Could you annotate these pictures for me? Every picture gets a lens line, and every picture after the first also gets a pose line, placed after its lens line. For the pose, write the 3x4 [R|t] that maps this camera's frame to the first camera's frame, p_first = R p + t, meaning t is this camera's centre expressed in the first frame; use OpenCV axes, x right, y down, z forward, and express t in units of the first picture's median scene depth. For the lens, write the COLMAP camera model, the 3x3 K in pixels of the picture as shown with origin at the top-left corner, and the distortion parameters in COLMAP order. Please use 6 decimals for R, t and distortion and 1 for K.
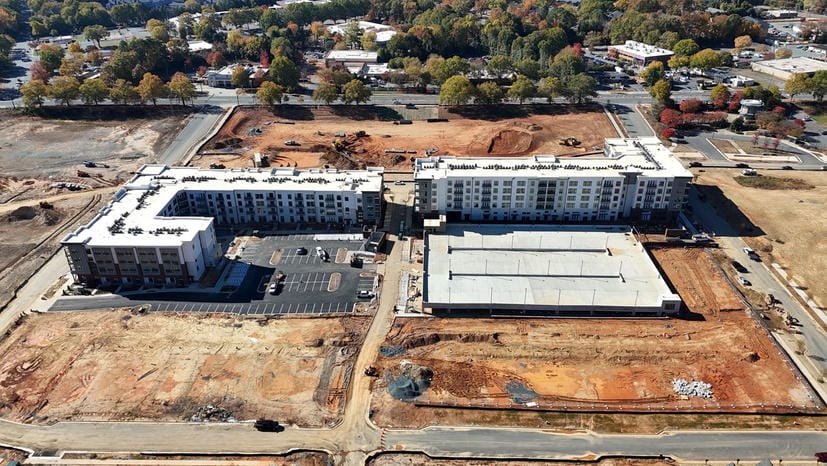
lens RADIAL K [[609.2, 0, 416.6], [0, 609.2, 231.4], [0, 0, 1]] dist [0.076695, -0.068503]
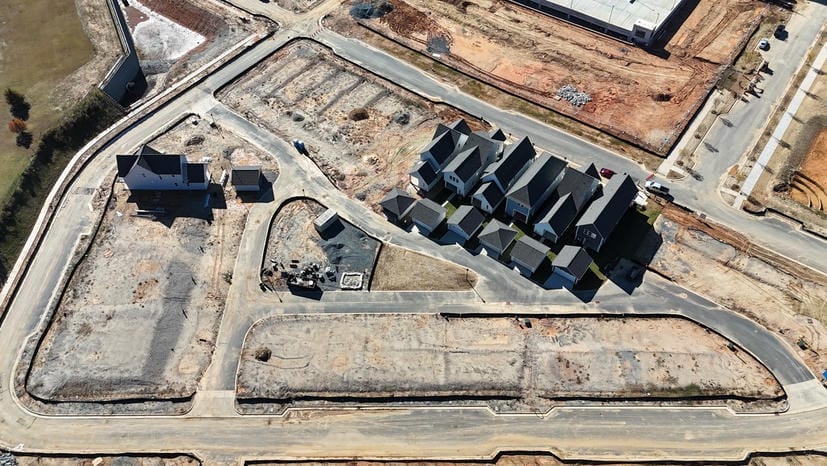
lens RADIAL K [[609.2, 0, 416.6], [0, 609.2, 231.4], [0, 0, 1]] dist [0.076695, -0.068503]
pose [[0.814757, 0.451040, -0.364327, 0.487889], [-0.262593, 0.847279, 0.461696, 0.022542], [0.516930, -0.280500, 0.808766, -0.045616]]
